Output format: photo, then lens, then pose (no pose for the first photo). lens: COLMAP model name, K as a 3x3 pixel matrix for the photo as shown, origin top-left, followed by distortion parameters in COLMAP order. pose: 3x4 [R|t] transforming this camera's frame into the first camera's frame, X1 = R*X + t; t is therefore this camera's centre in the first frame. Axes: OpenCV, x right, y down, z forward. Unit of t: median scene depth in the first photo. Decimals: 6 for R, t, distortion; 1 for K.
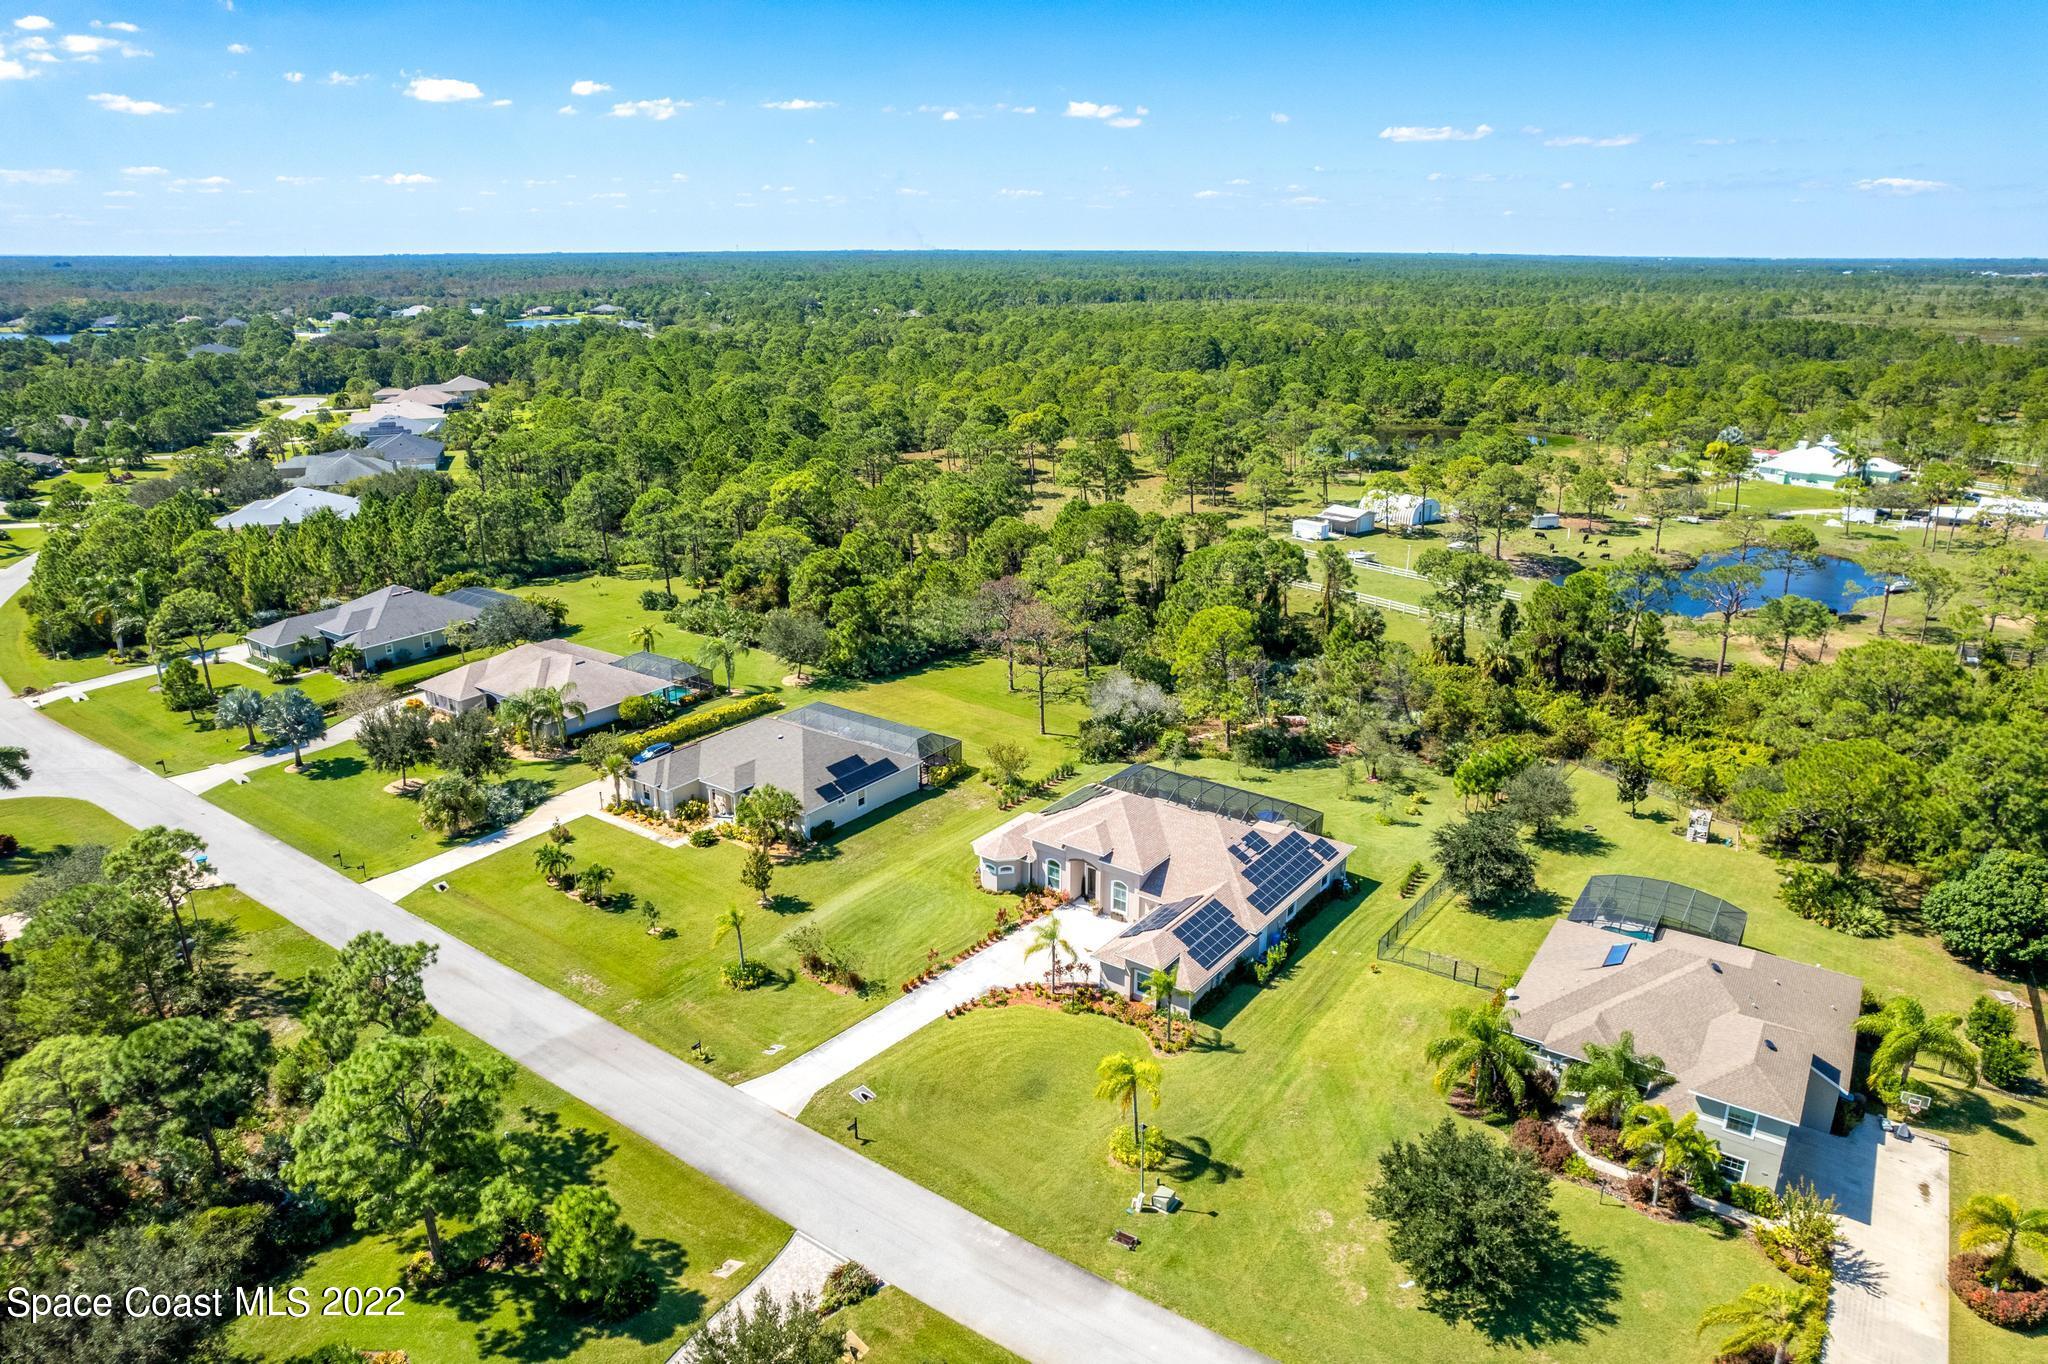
lens RADIAL K [[1322.4, 0, 1024.0], [0, 1322.4, 682.0], [0, 0, 1]] dist [-0.074679, 0.069921]
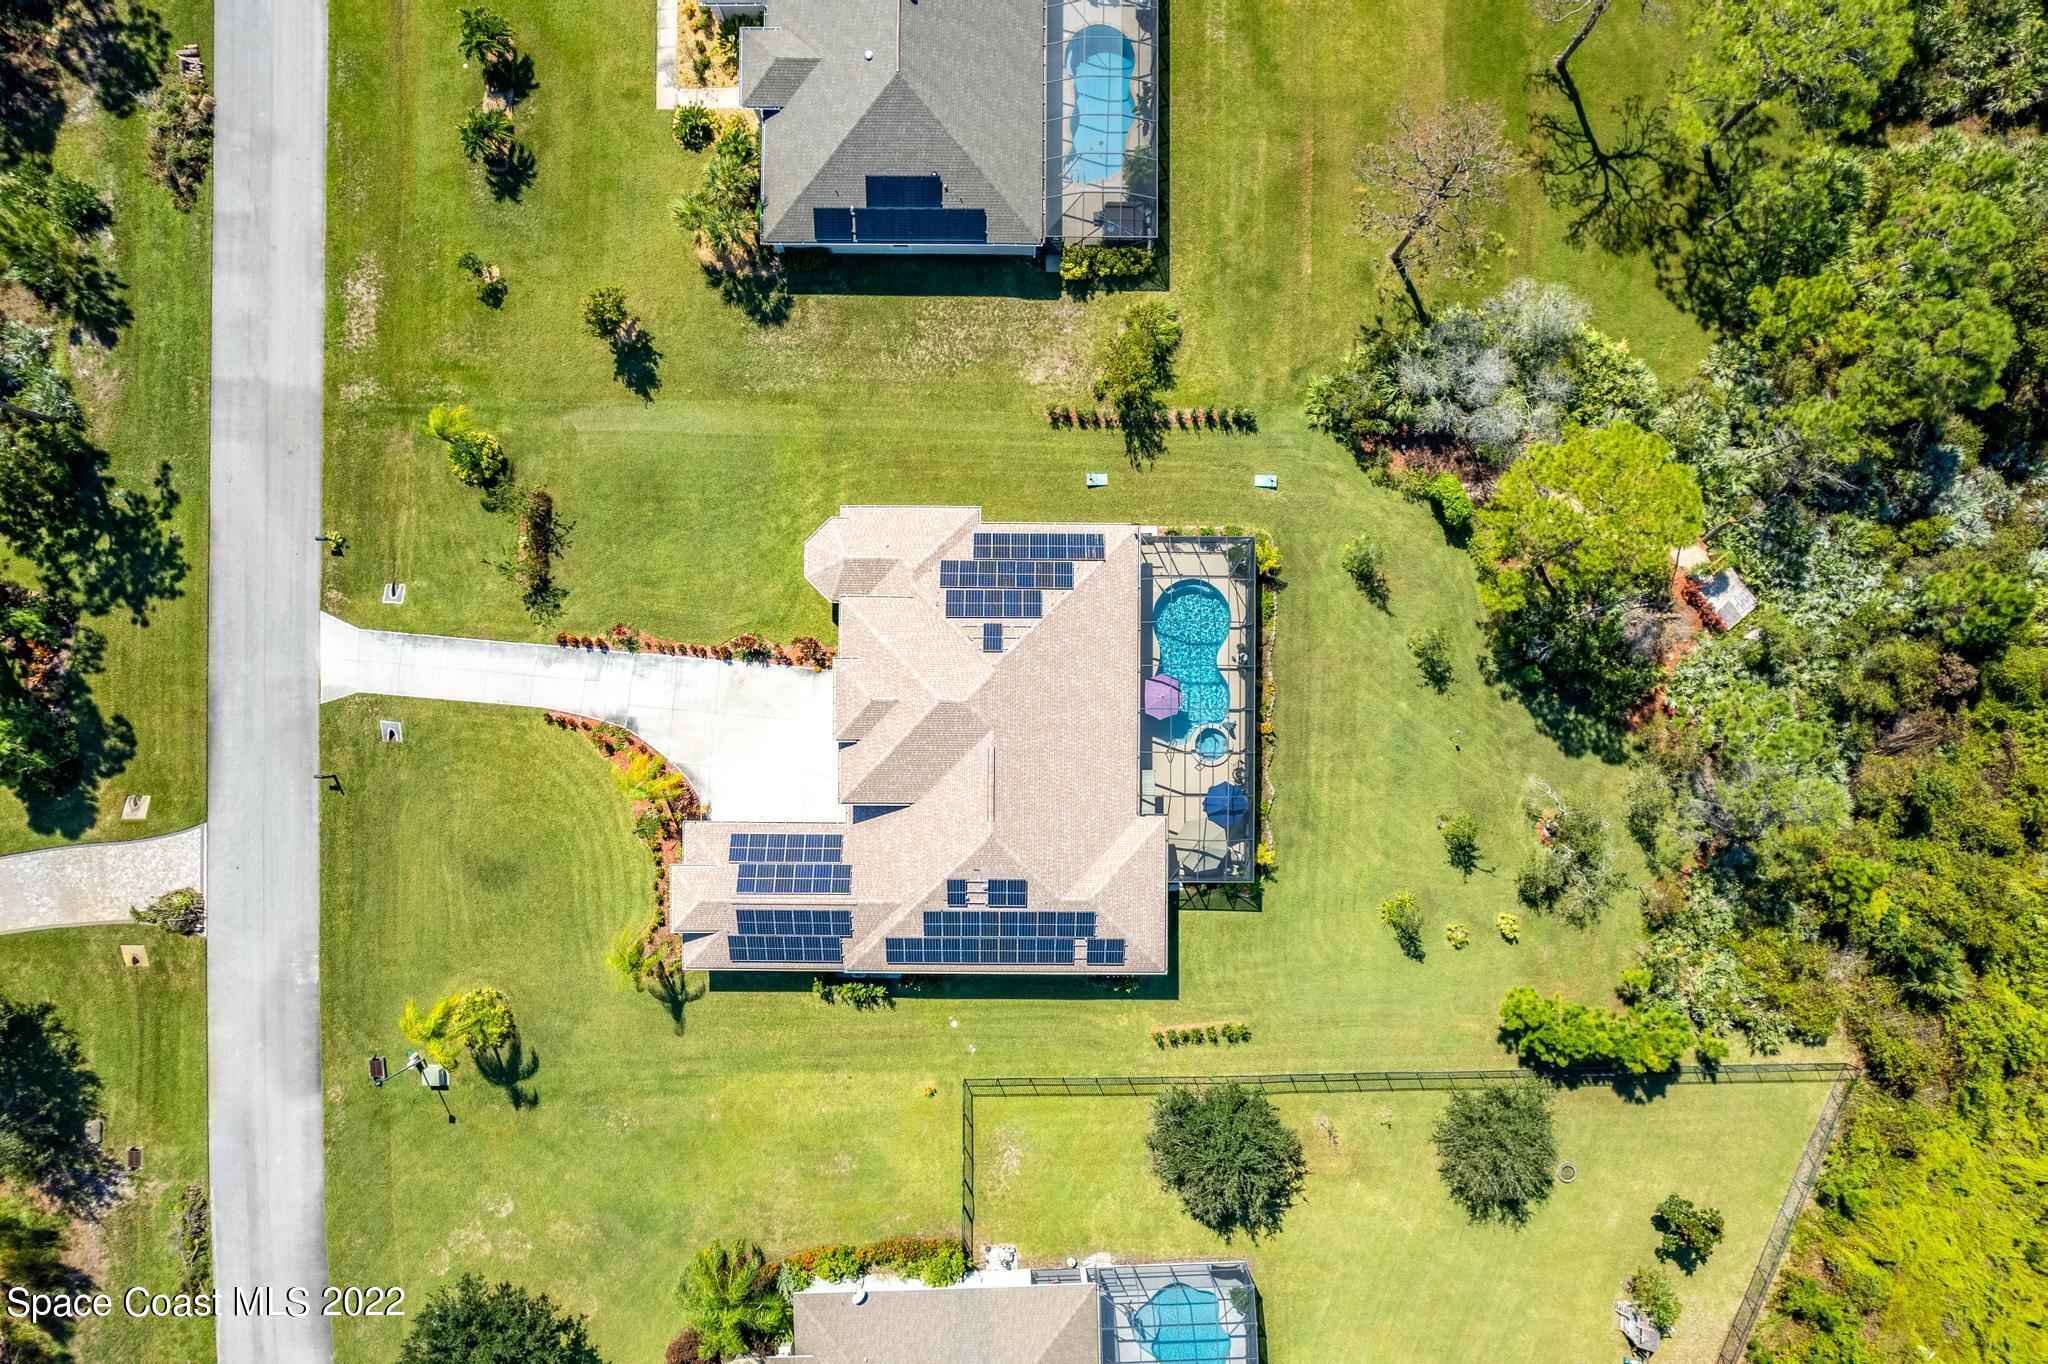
lens RADIAL K [[1311.5, 0, 1024.0], [0, 1311.5, 682.0], [0, 0, 1]] dist [-0.080034, 0.073988]
pose [[0.589411, 0.807828, -0.002728, 0.093654], [-0.262663, 0.194837, 0.945012, -0.544151], [0.763939, -0.556284, 0.327025, 0.845442]]
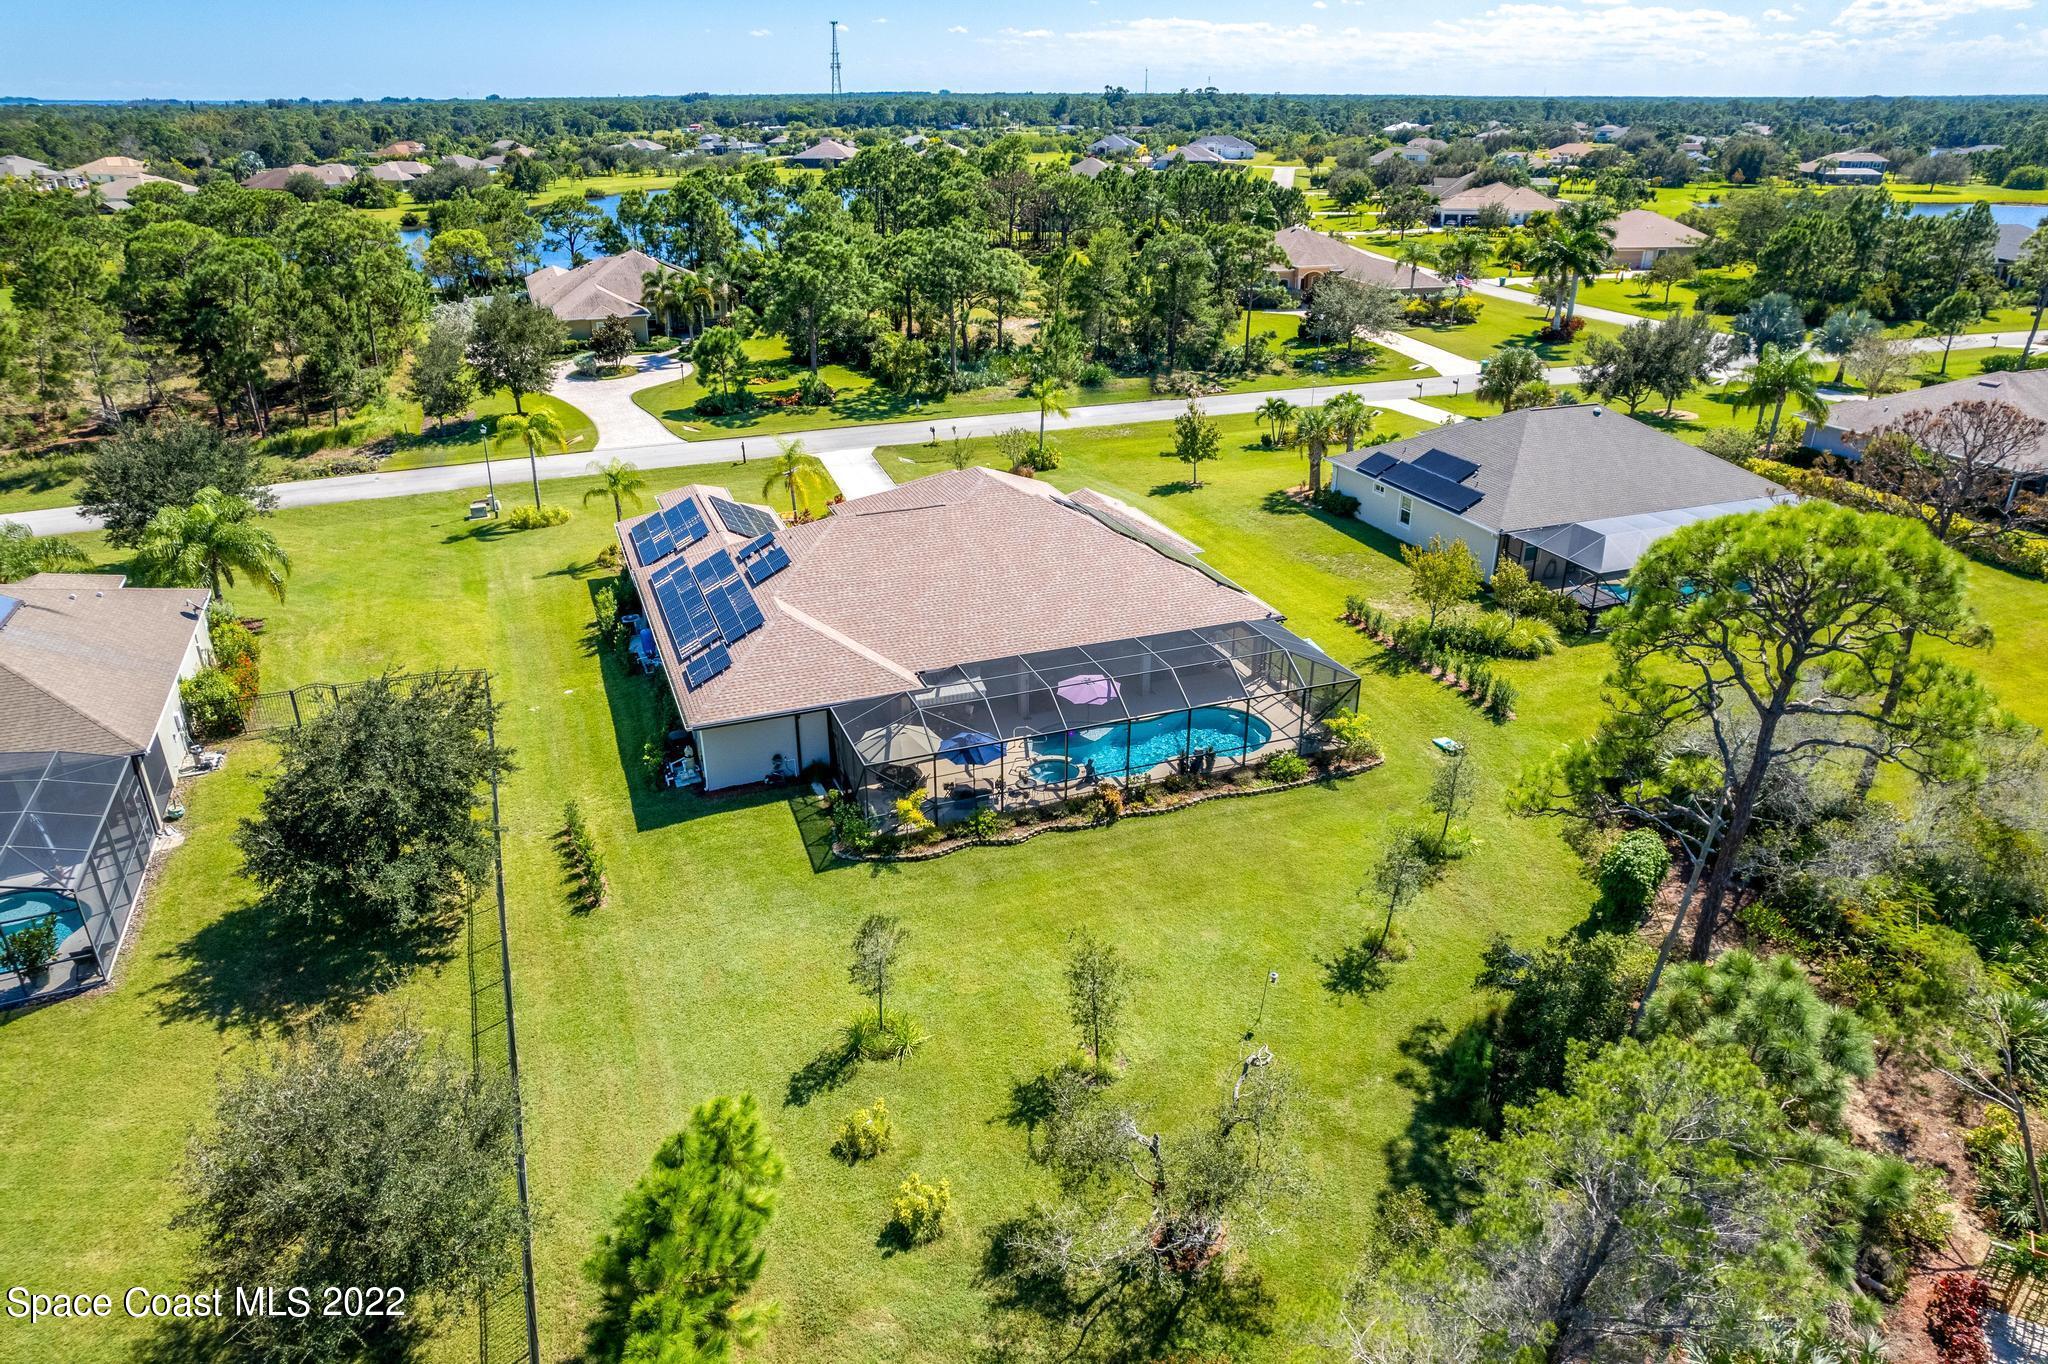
lens RADIAL K [[1322.4, 0, 1024.0], [0, 1322.4, 682.0], [0, 0, 1]] dist [-0.074679, 0.069921]
pose [[-0.535133, 0.353165, -0.767403, 0.536525], [-0.260479, 0.795173, 0.547586, -0.156204], [0.803606, 0.492924, -0.333532, 1.276309]]
